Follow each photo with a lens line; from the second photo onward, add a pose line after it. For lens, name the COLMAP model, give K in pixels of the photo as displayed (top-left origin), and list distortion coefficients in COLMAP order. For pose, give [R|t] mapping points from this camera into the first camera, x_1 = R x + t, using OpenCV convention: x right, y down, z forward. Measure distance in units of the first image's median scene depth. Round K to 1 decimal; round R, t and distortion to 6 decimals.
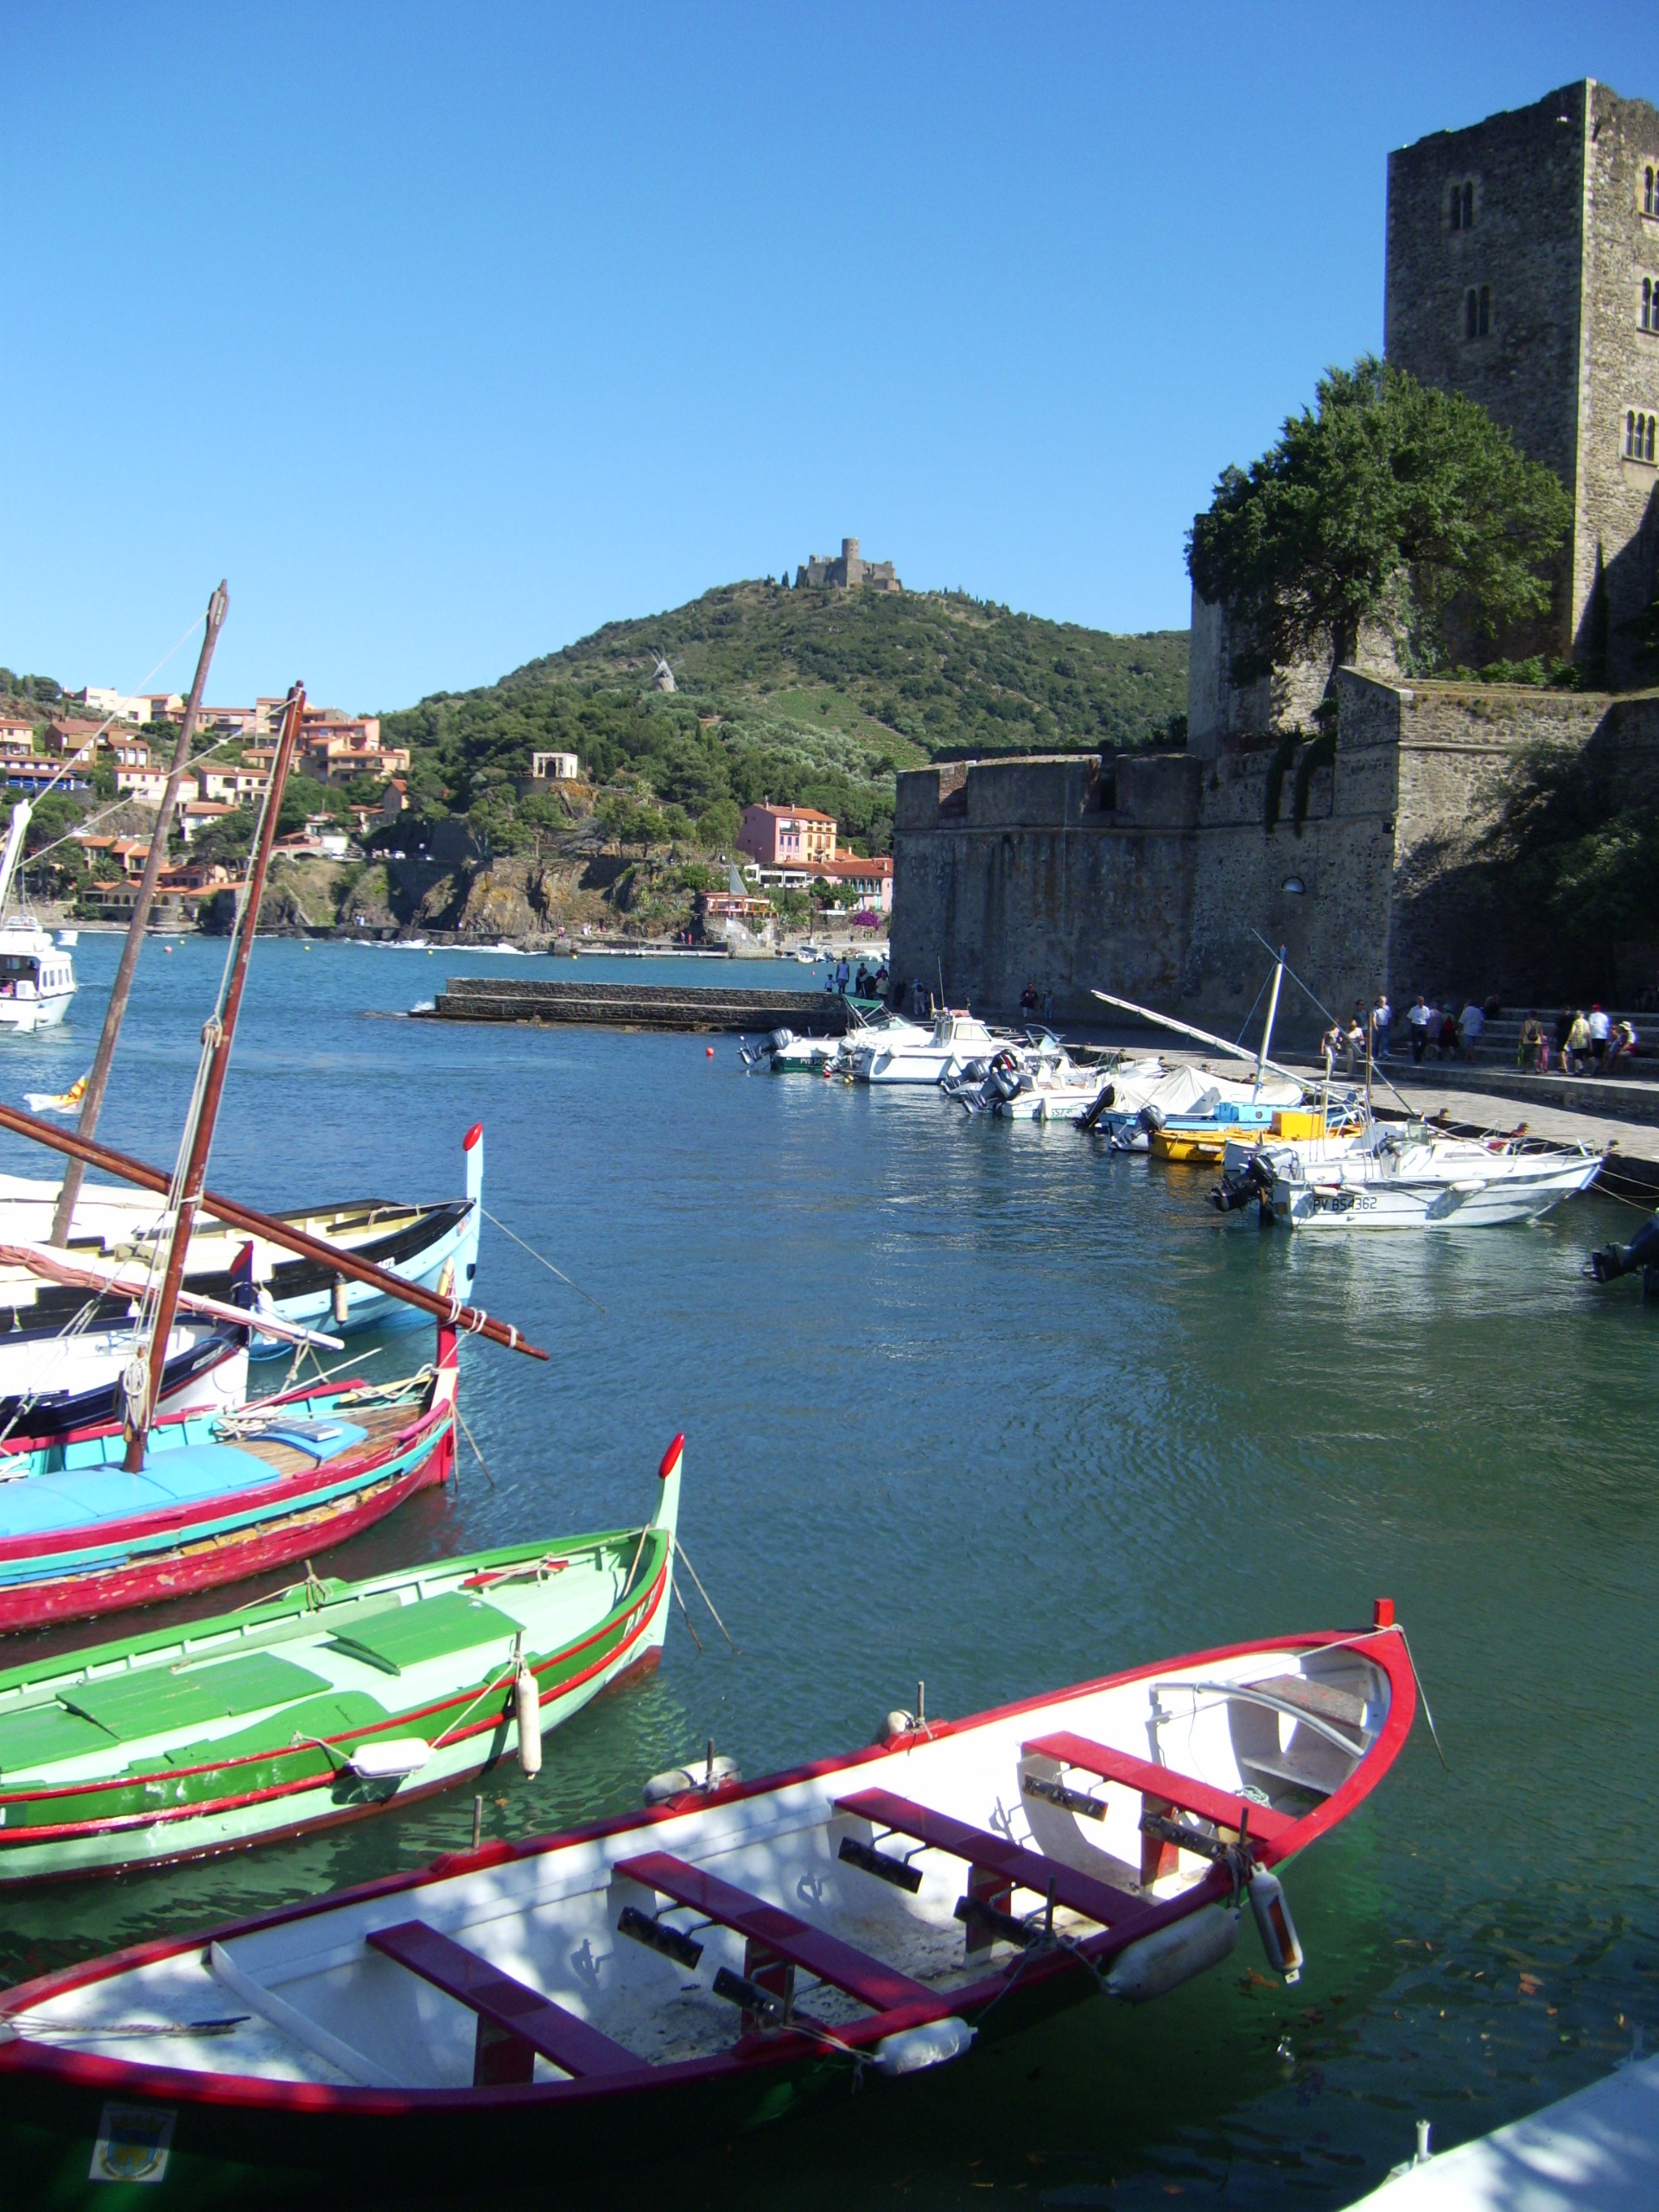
lens RADIAL K [[2338.8, 0, 820.5], [0, 2338.8, 1097.8], [0, 0, 1]] dist [-0.130839, 0.000000]
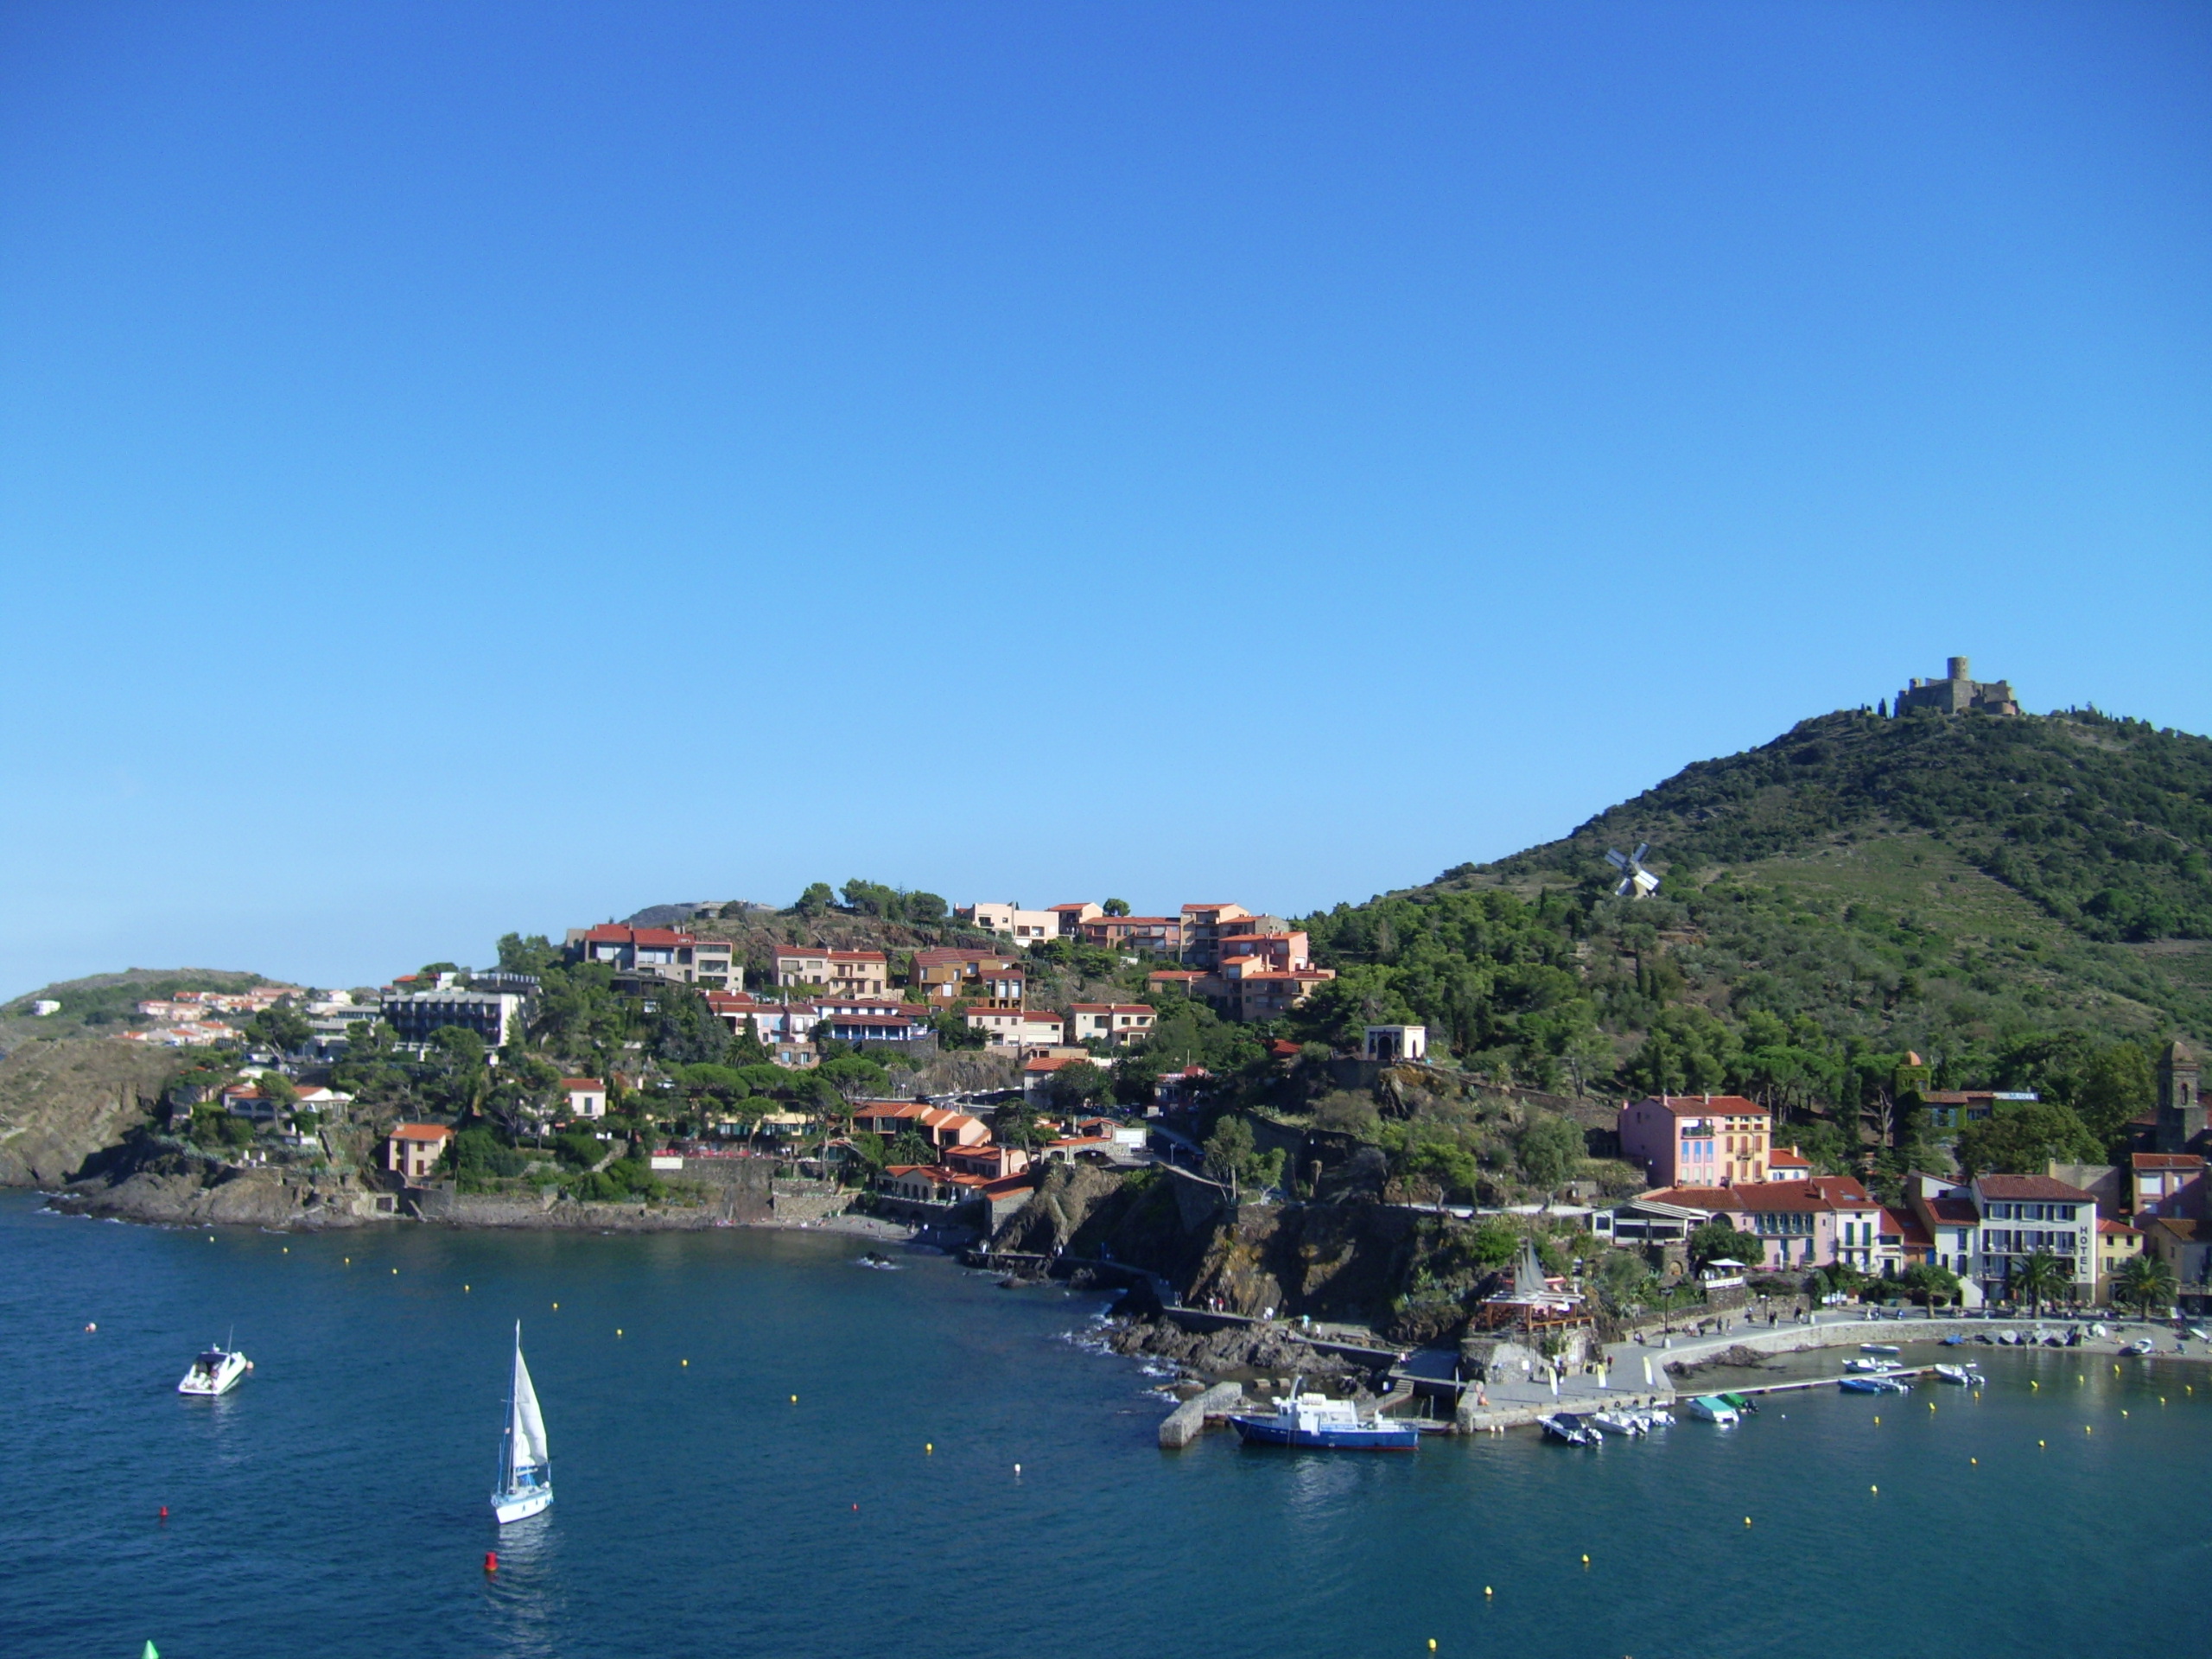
lens RADIAL K [[2338.8, 0, 1110.0], [0, 2338.8, 842.5], [0, 0, 1]] dist [-0.130839, 0.000000]
pose [[0.930041, -0.041859, -0.365063, 0.033110], [-0.016339, 0.987797, -0.154887, -0.035766], [0.367092, 0.150016, 0.918008, 0.106406]]
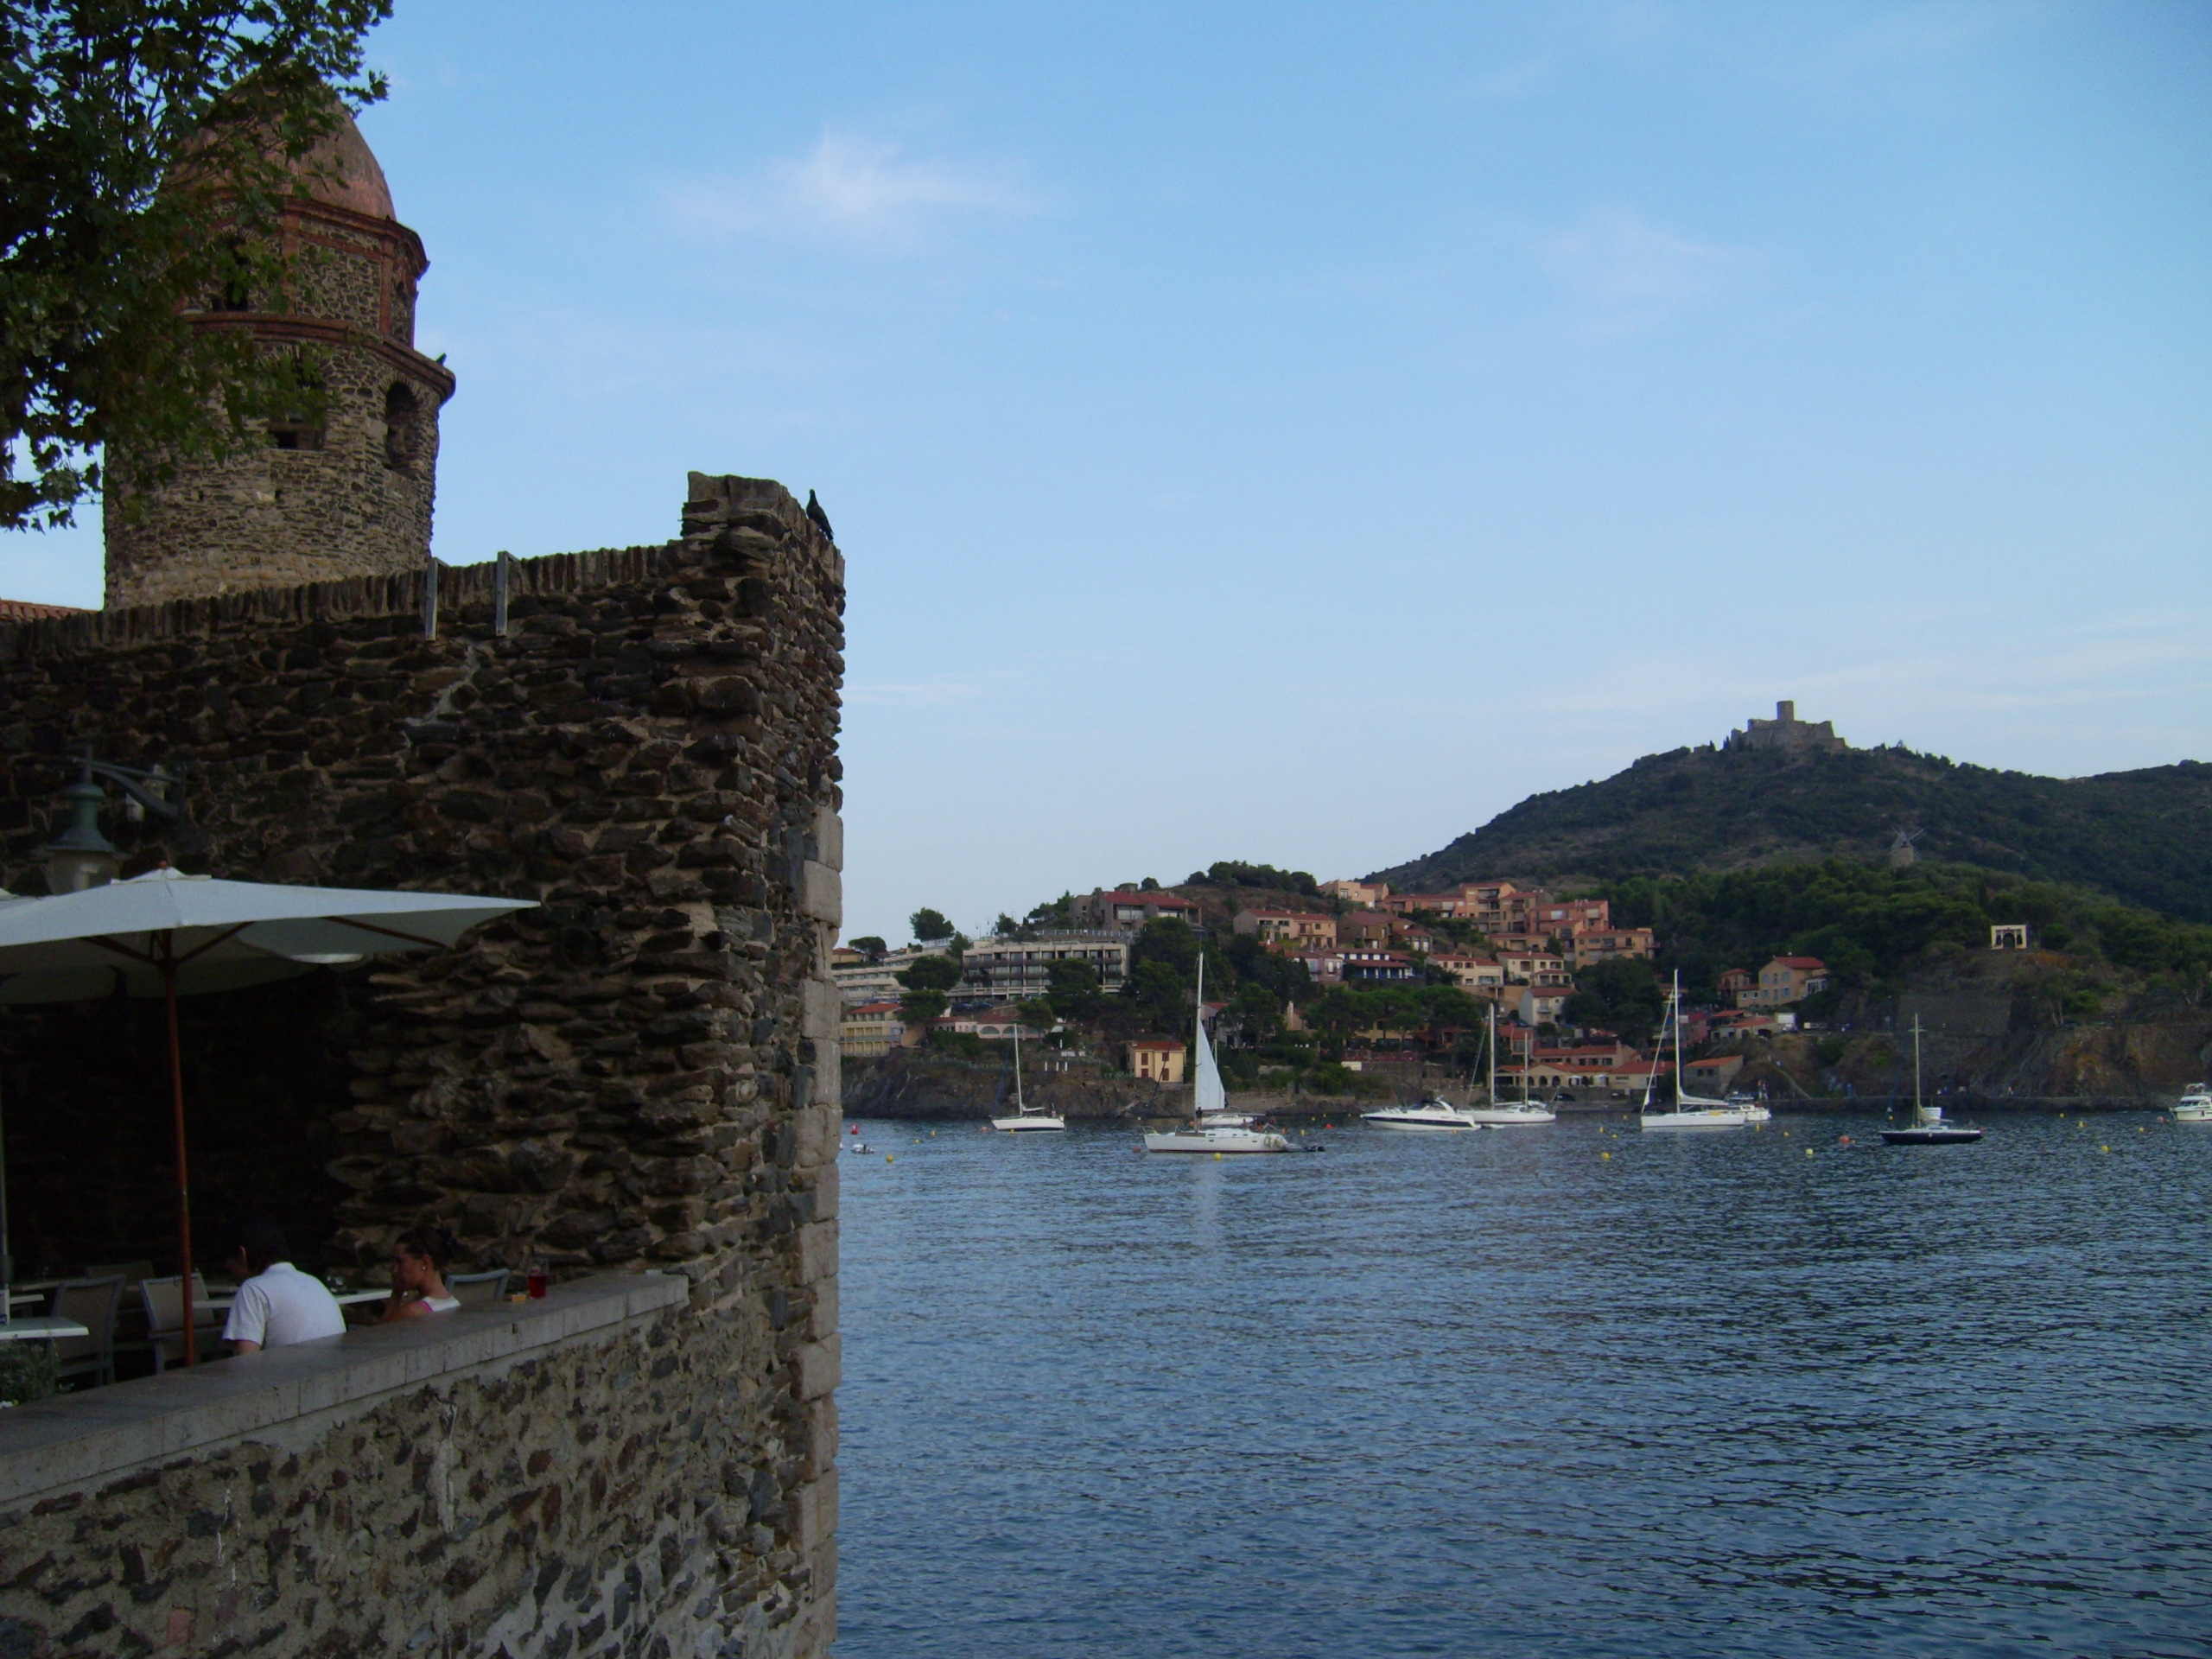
lens RADIAL K [[2338.8, 0, 1102.8], [0, 2338.8, 834.4], [0, 0, 1]] dist [-0.130839, 0.000000]
pose [[0.985815, -0.051942, -0.159597, -0.143037], [0.022065, 0.982762, -0.183556, -0.002861], [0.166380, 0.177431, 0.969967, -0.033944]]
